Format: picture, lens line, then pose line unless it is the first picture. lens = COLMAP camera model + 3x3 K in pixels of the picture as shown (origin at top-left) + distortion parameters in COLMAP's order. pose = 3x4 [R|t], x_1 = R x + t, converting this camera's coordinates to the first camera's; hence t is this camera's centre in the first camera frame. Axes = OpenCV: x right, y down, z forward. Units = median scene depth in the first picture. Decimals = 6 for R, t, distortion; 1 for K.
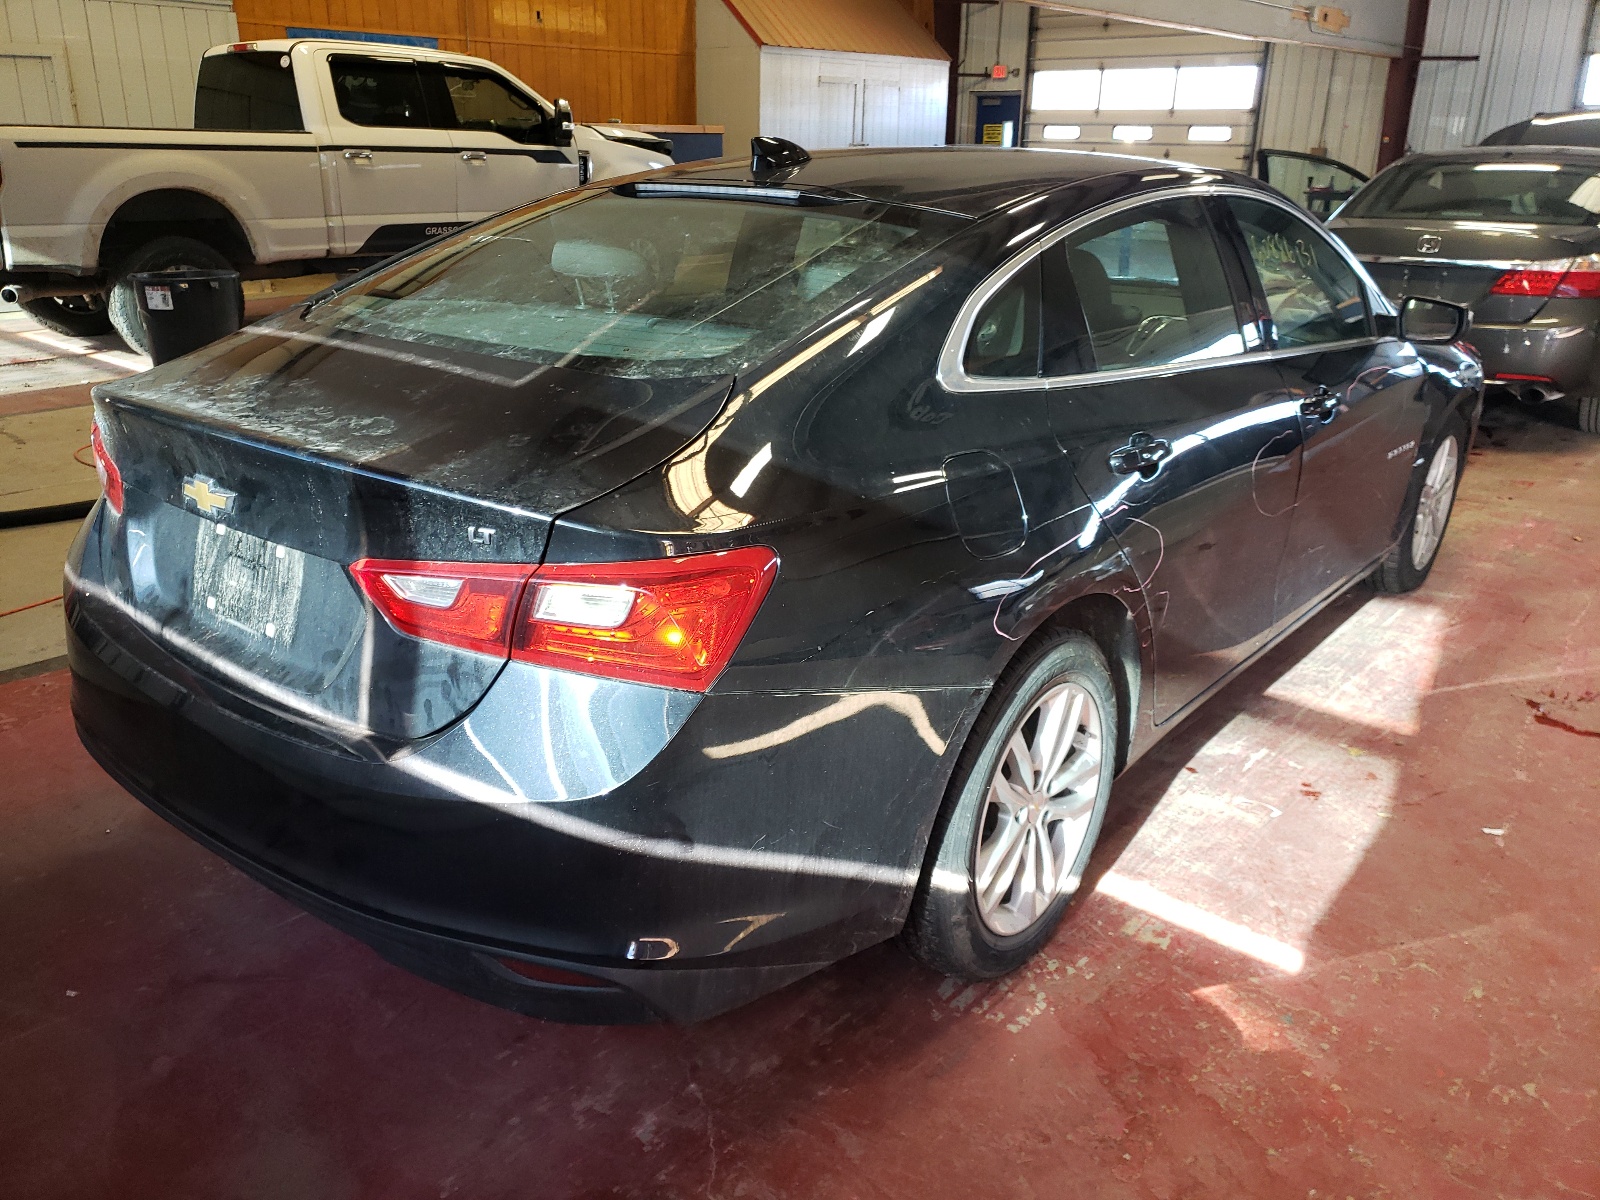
lens RADIAL K [[1331.9, 0, 797.5], [0, 1331.9, 603.3], [0, 0, 1]] dist [0.012202, 0.008576]
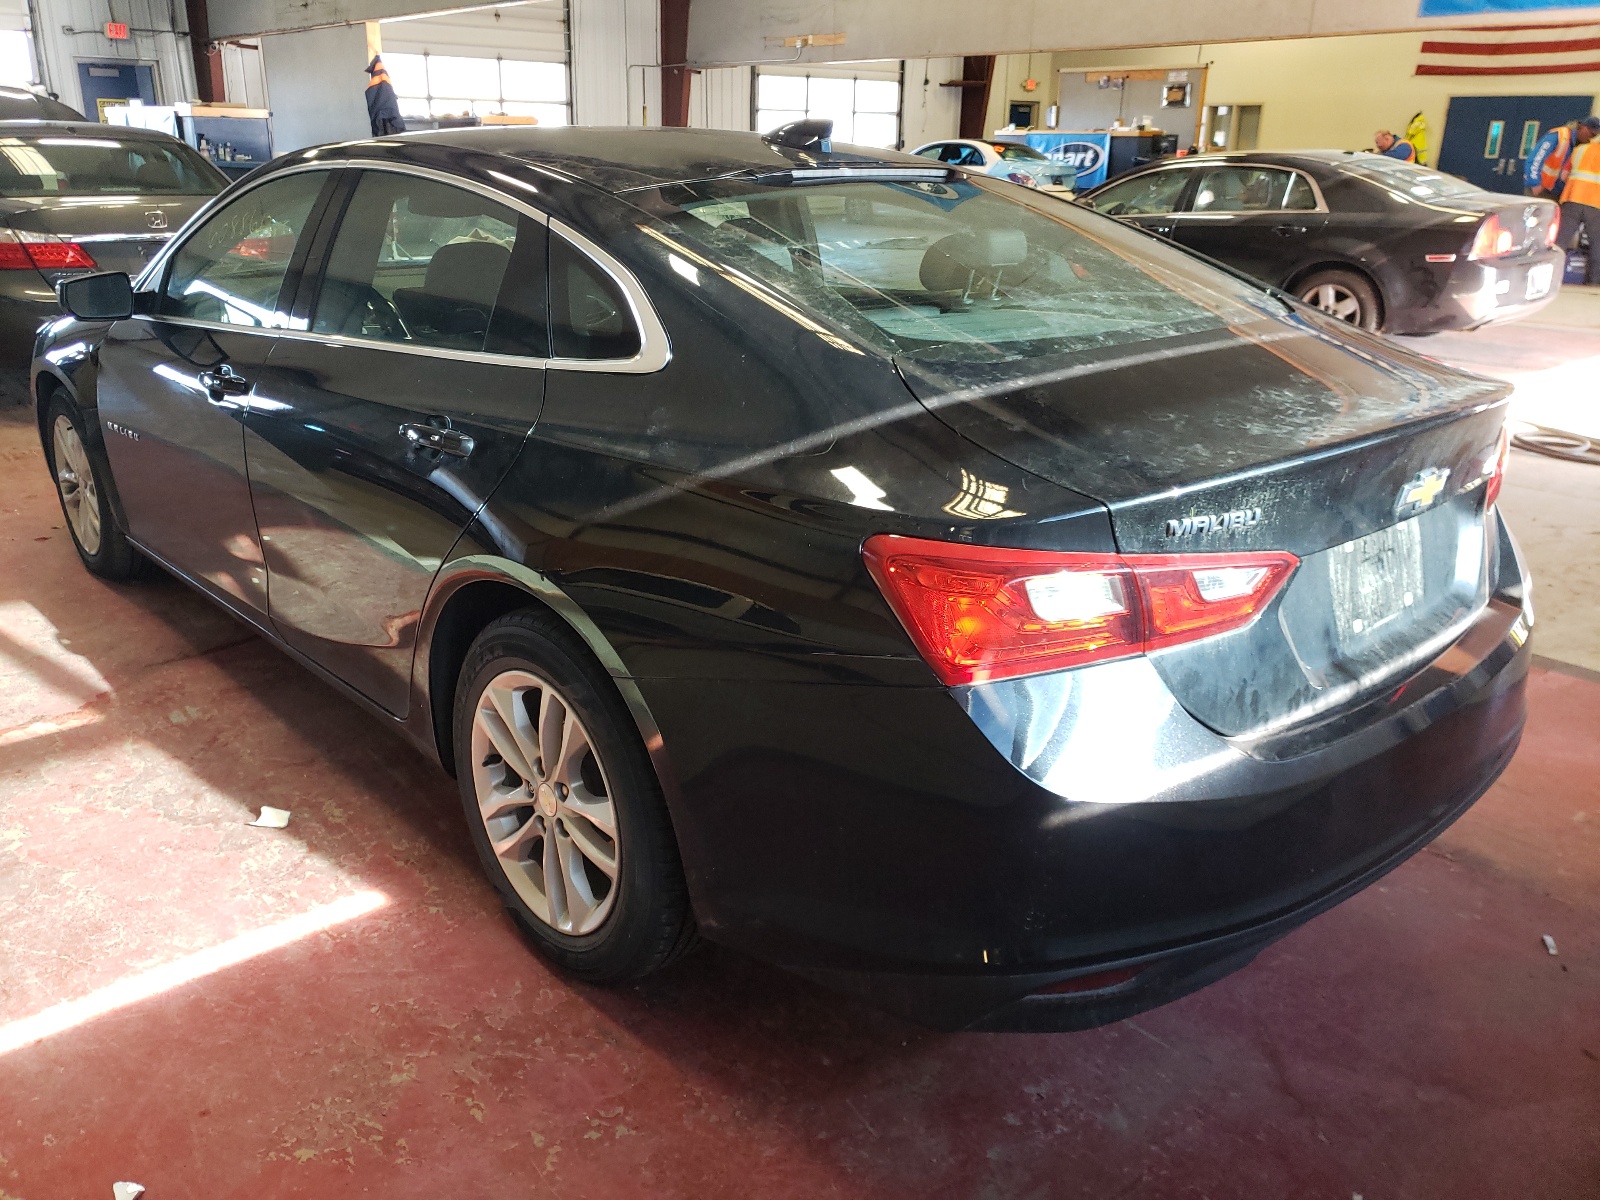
lens RADIAL K [[1331.9, 0, 797.5], [0, 1331.9, 596.8], [0, 0, 1]] dist [0.012202, 0.008576]
pose [[0.063879, -0.316232, 0.946529, -1.336083], [0.318186, 0.905419, 0.281024, -0.402817], [-0.945874, 0.283220, 0.158458, 1.218990]]
